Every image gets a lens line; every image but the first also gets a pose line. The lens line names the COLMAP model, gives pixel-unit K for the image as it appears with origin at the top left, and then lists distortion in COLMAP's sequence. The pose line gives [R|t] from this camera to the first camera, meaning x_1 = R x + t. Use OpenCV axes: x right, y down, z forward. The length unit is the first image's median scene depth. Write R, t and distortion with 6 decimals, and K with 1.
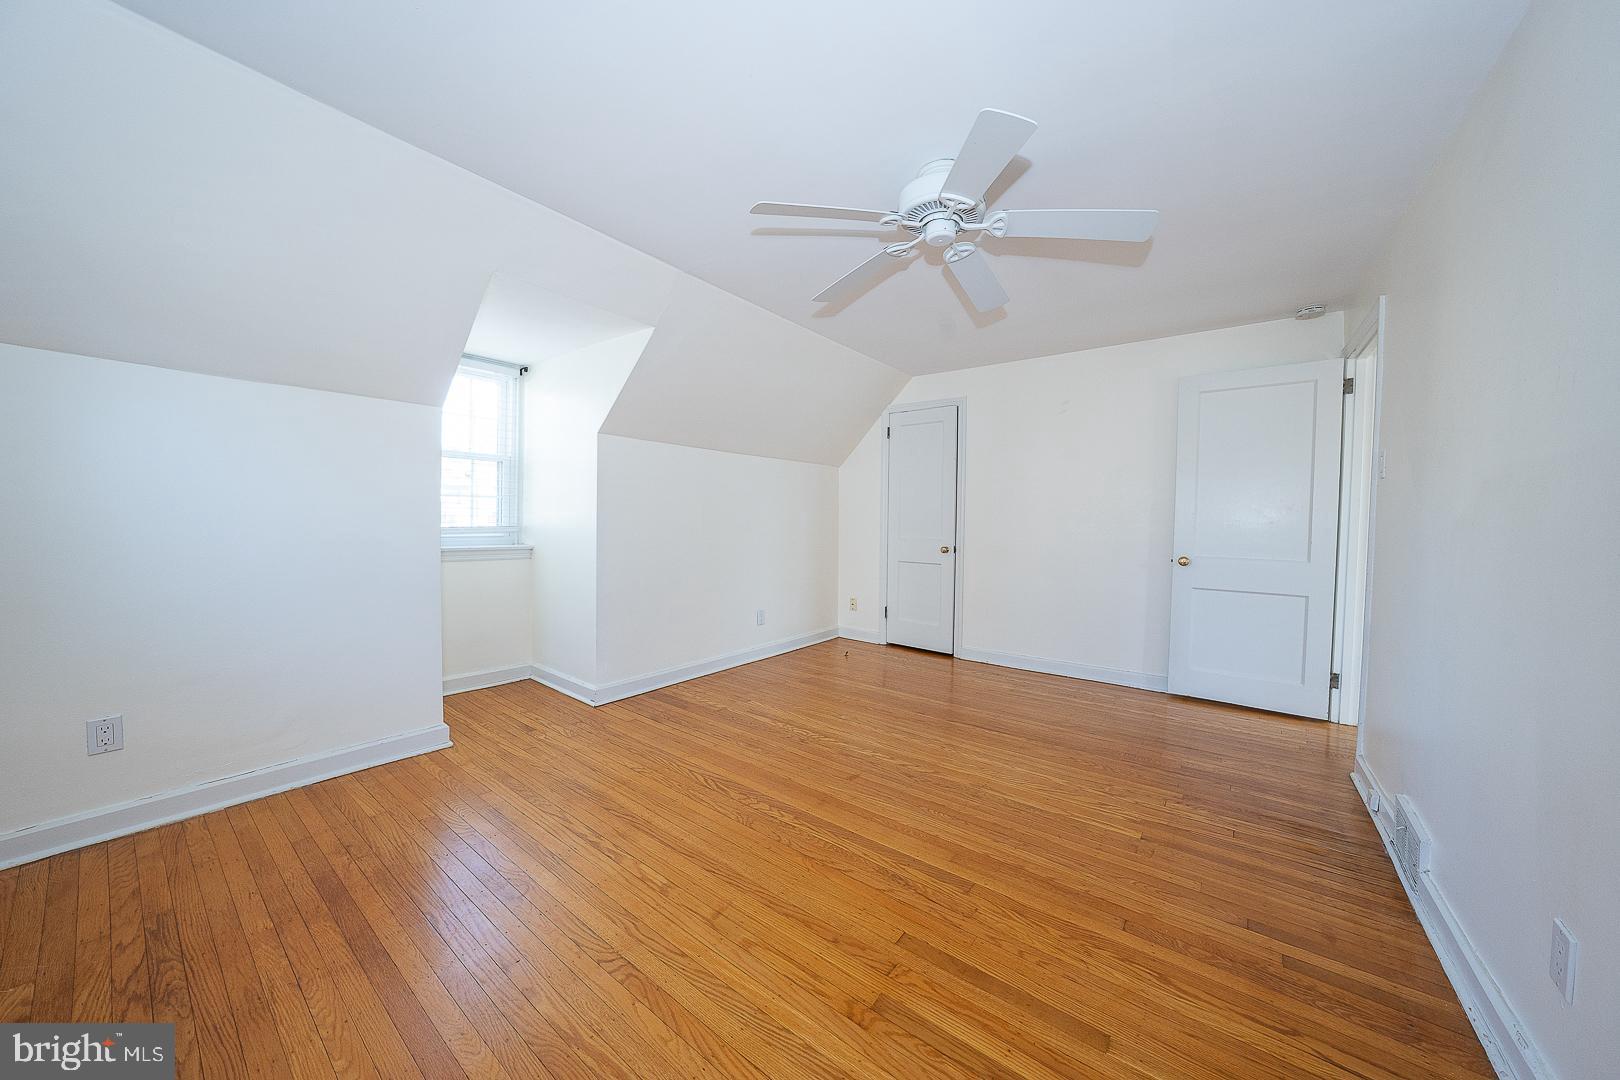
lens RADIAL K [[552.2, 0, 810.0], [0, 552.2, 540.0], [0, 0, 1]] dist [-0.011657, 0.000036]
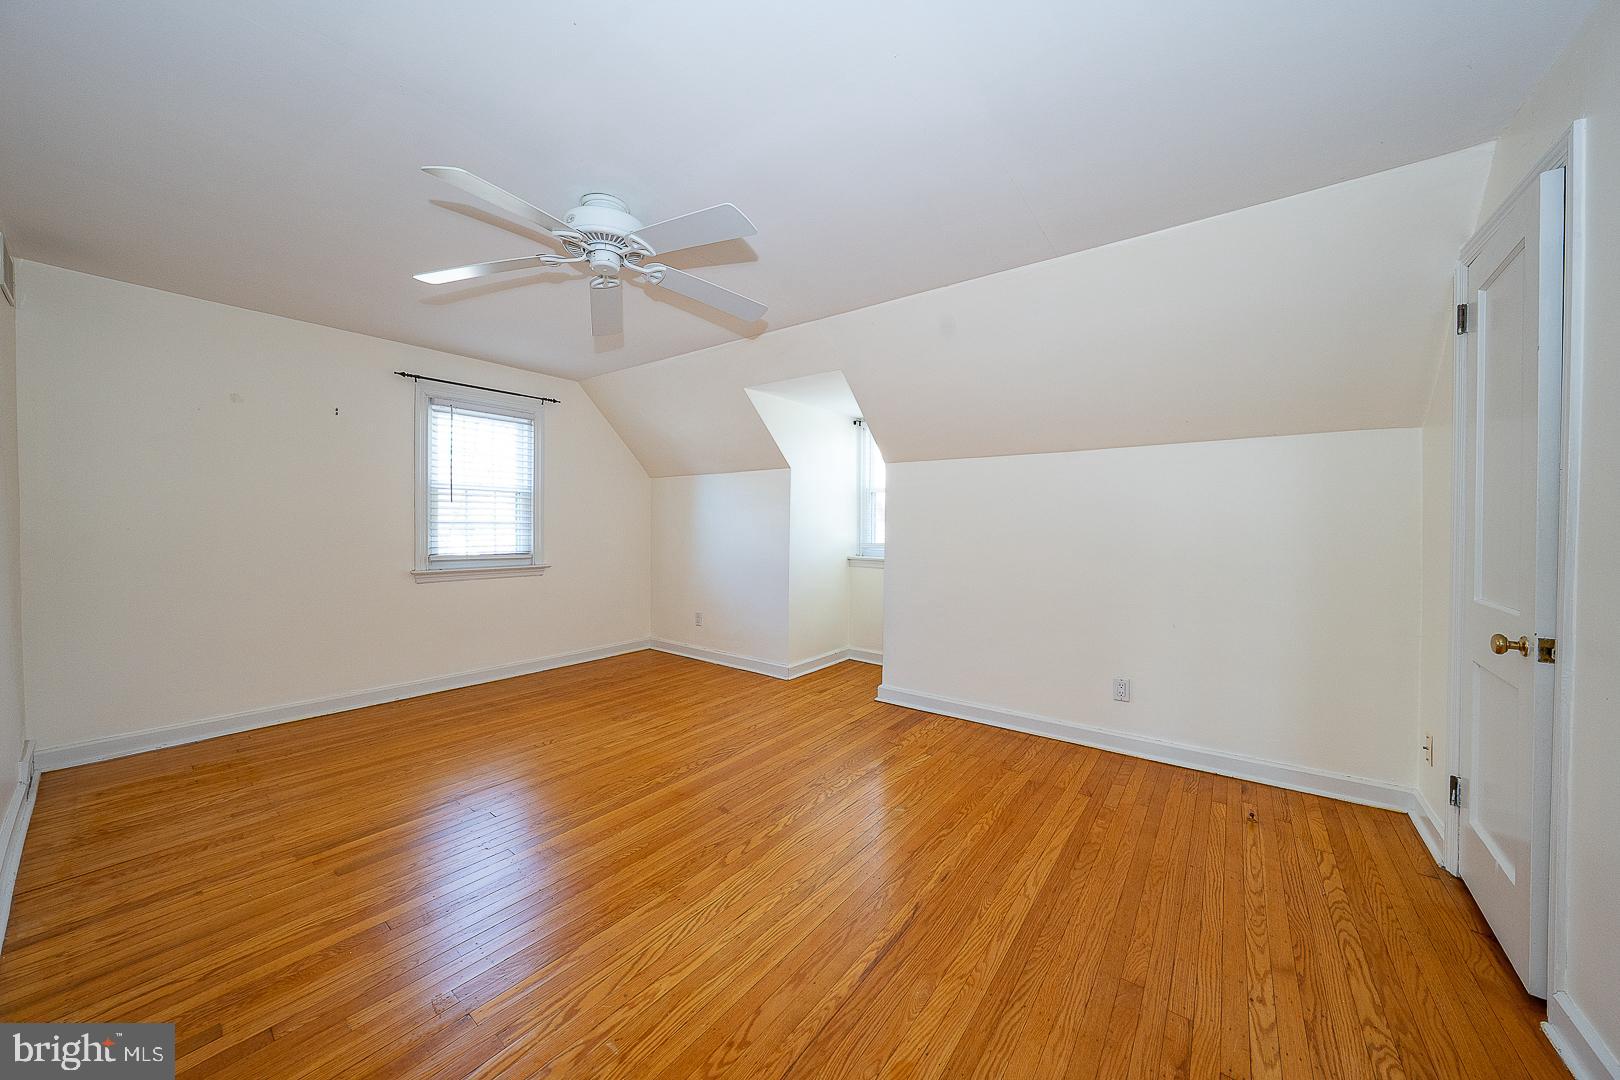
lens RADIAL K [[551.9, 0, 810.0], [0, 551.9, 540.0], [0, 0, 1]] dist [-0.011029, 0.003074]
pose [[0.004567, 0.005719, -0.999973, 1.114734], [-0.039625, 0.999199, 0.005533, -0.053523], [0.999204, 0.039598, 0.004790, 1.215840]]
